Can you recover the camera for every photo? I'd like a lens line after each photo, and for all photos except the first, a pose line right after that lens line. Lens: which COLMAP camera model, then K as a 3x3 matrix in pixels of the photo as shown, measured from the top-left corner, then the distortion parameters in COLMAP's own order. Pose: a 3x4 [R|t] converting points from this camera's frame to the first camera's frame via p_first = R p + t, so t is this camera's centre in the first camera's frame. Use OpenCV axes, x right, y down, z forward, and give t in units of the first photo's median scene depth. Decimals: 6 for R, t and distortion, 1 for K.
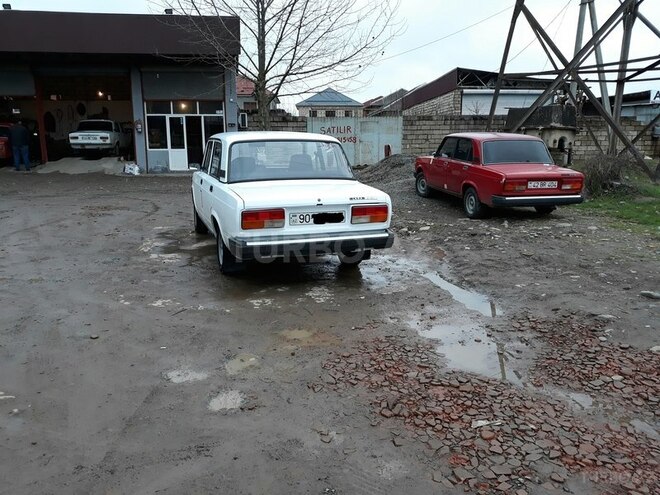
lens RADIAL K [[547.1, 0, 330.6], [0, 547.1, 222.8], [0, 0, 1]] dist [0.059797, -0.138480]
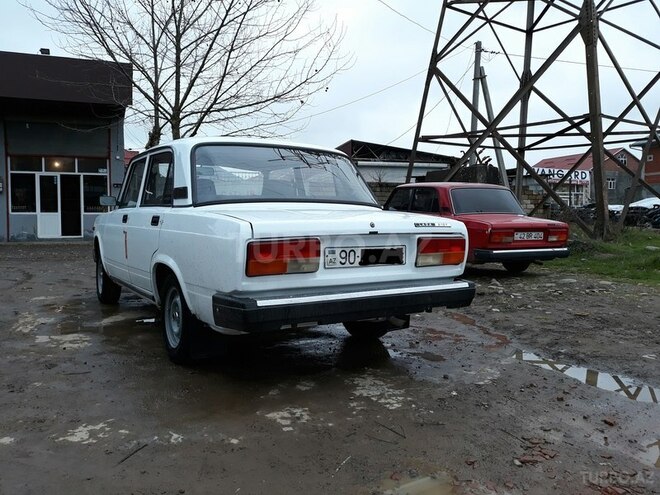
lens RADIAL K [[547.1, 0, 330.6], [0, 547.1, 222.8], [0, 0, 1]] dist [0.059797, -0.138480]
pose [[0.975522, 0.001314, 0.219898, -0.106049], [0.029601, 0.990096, -0.137235, 0.019255], [-0.217901, 0.140385, 0.965822, 0.242677]]
